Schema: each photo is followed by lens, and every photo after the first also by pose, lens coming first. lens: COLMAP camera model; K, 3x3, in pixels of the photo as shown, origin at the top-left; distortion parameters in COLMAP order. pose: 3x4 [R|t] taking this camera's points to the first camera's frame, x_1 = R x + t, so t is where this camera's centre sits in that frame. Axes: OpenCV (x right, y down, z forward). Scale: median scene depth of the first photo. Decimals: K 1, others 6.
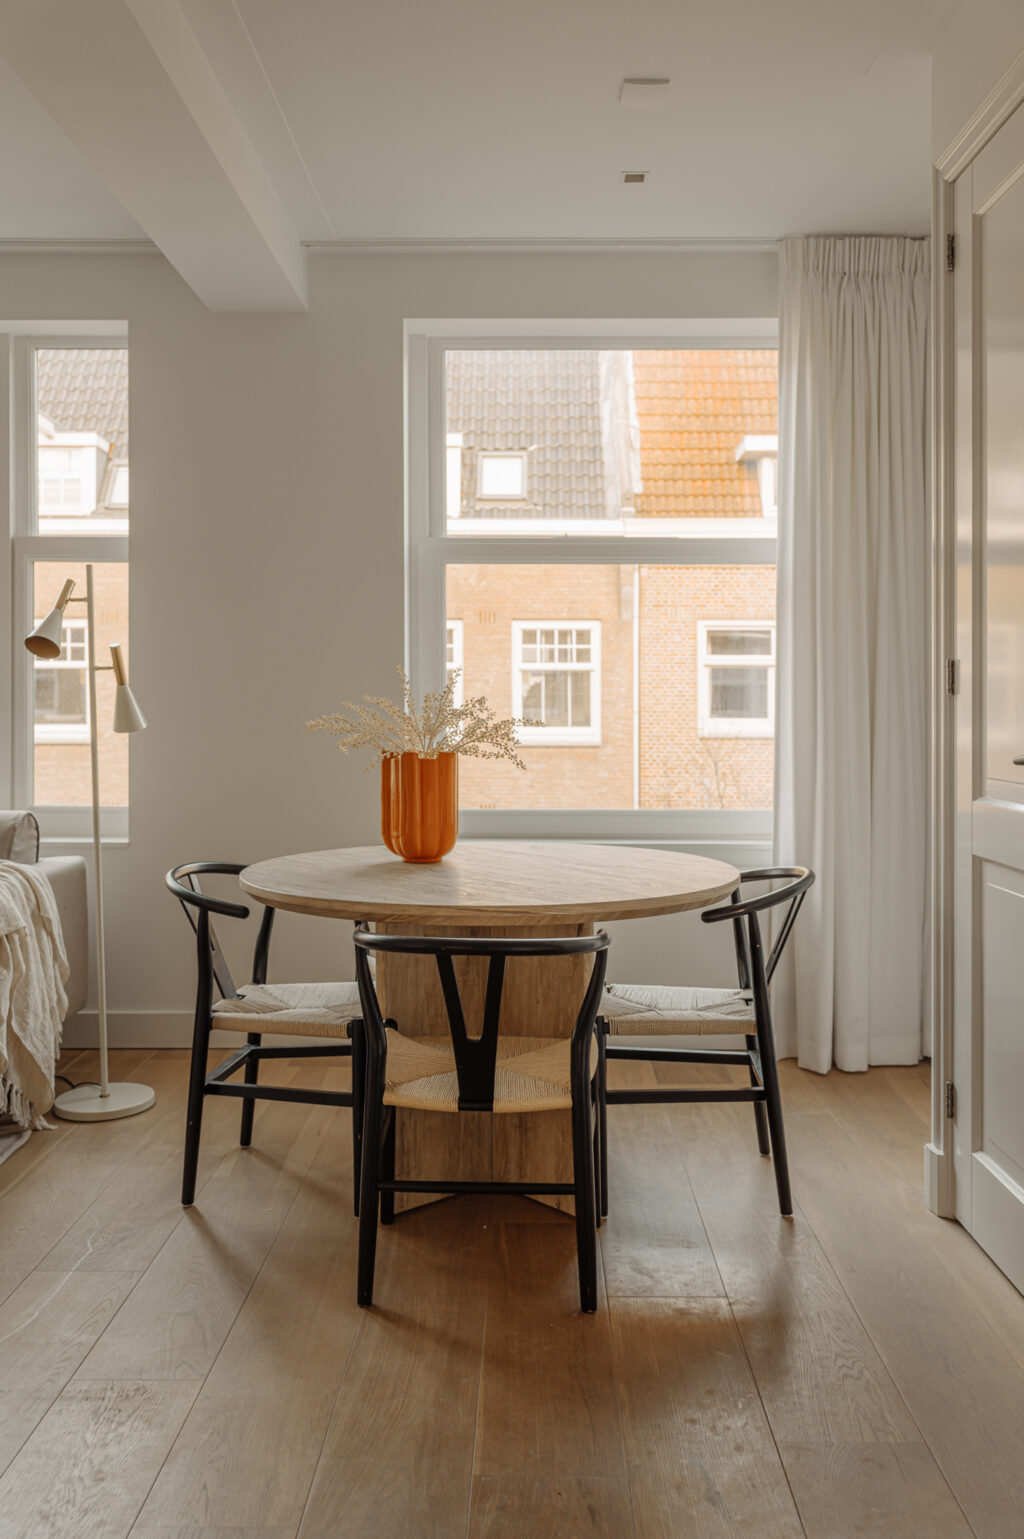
lens RADIAL K [[1264.5, 0, 514.4], [0, 1264.5, 720.1], [0, 0, 1]] dist [0.004554, -0.003557]
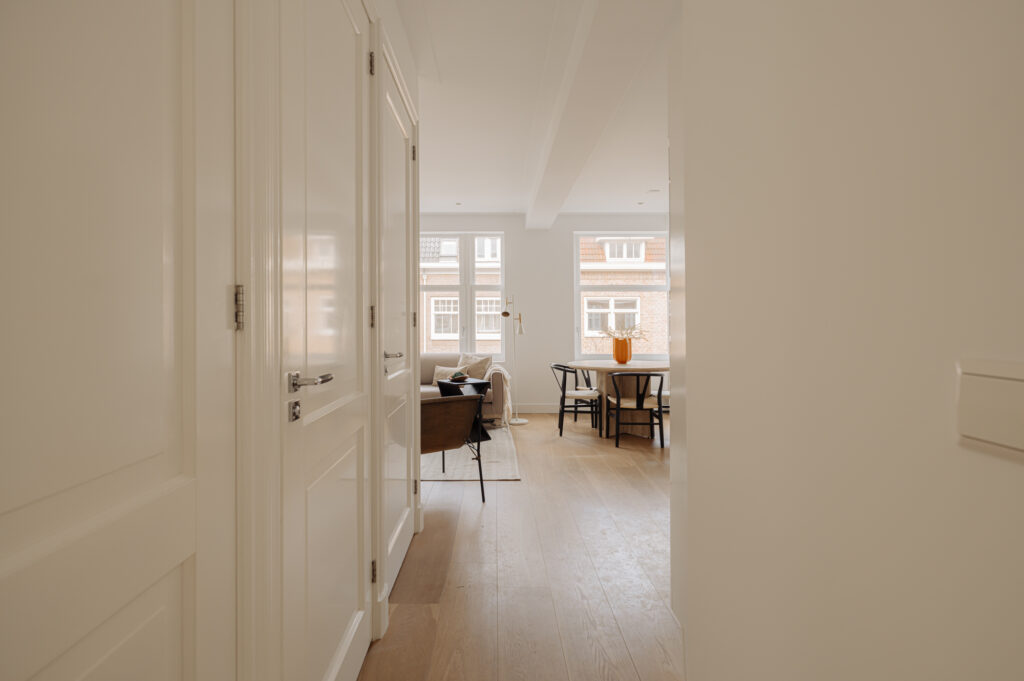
lens RADIAL K [[486.1, 0, 484.5], [0, 486.1, 321.1], [0, 0, 1]] dist [0.000552, 0.000051]
pose [[0.999989, -0.003630, -0.002960, -0.457010], [0.003564, 0.999753, -0.021936, 0.001607], [0.003039, 0.021926, 0.999755, -0.672775]]
